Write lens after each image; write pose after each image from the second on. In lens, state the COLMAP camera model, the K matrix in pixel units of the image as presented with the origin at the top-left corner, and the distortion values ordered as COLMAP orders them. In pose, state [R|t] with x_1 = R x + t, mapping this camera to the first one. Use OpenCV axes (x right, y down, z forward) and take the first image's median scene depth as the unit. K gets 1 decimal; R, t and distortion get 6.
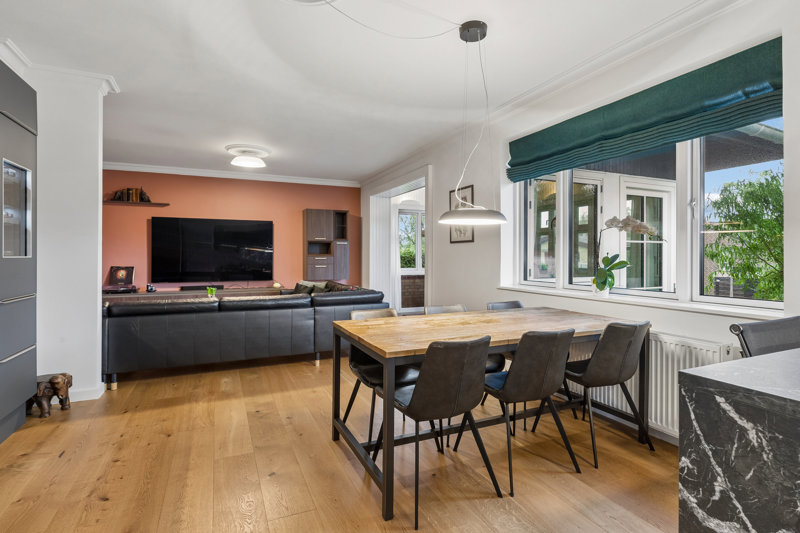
lens RADIAL K [[403.0, 0, 400.6], [0, 403.0, 282.3], [0, 0, 1]] dist [0.002432, 0.000371]
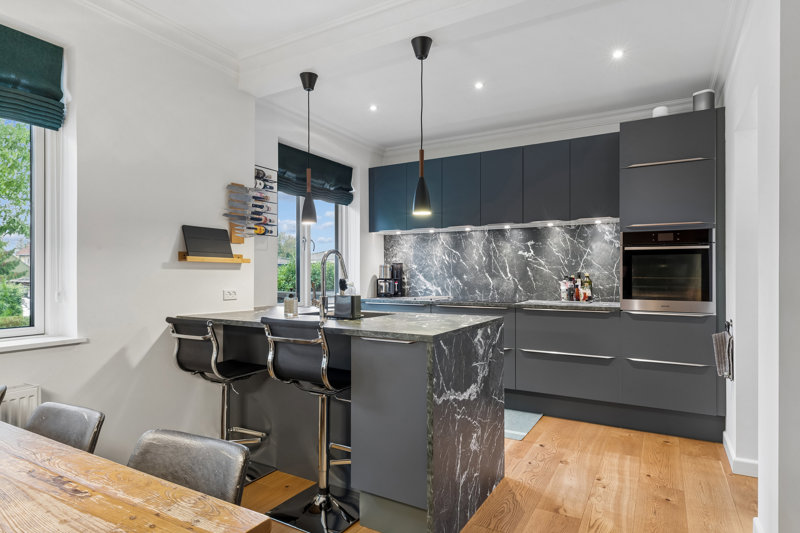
lens RADIAL K [[452.8, 0, 397.6], [0, 452.8, 274.1], [0, 0, 1]] dist [0.002531, 0.000400]
pose [[-0.580661, 0.000159, 0.814146, -0.221354], [0.054609, 0.997755, 0.038753, -0.037988], [-0.812312, 0.066962, -0.579366, 0.557970]]
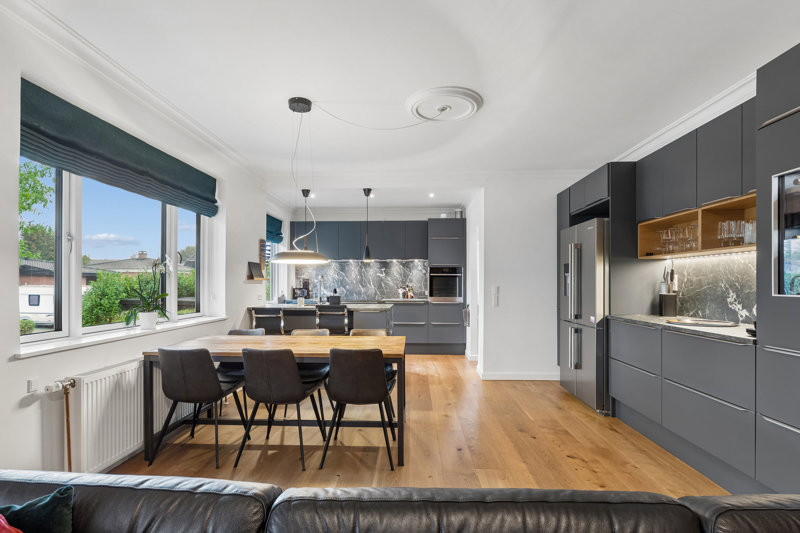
lens RADIAL K [[403.0, 0, 400.6], [0, 403.0, 282.3], [0, 0, 1]] dist [0.002432, 0.000371]
pose [[-0.899619, -0.000754, 0.436675, -0.416937], [0.027640, 0.997895, 0.058666, -0.101833], [-0.435800, 0.064847, -0.897705, 1.329717]]
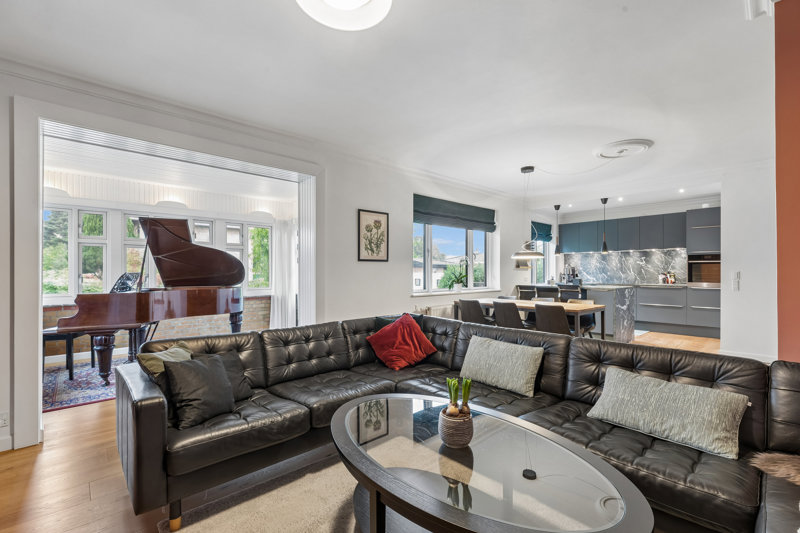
lens RADIAL K [[358.3, 0, 391.7], [0, 358.3, 270.9], [0, 0, 1]] dist [0.000686, 0.000042]
pose [[-0.298891, 0.002352, 0.954284, -0.960390], [0.065388, 0.997697, 0.018022, -0.107852], [-0.952044, 0.067786, -0.298357, 1.537435]]
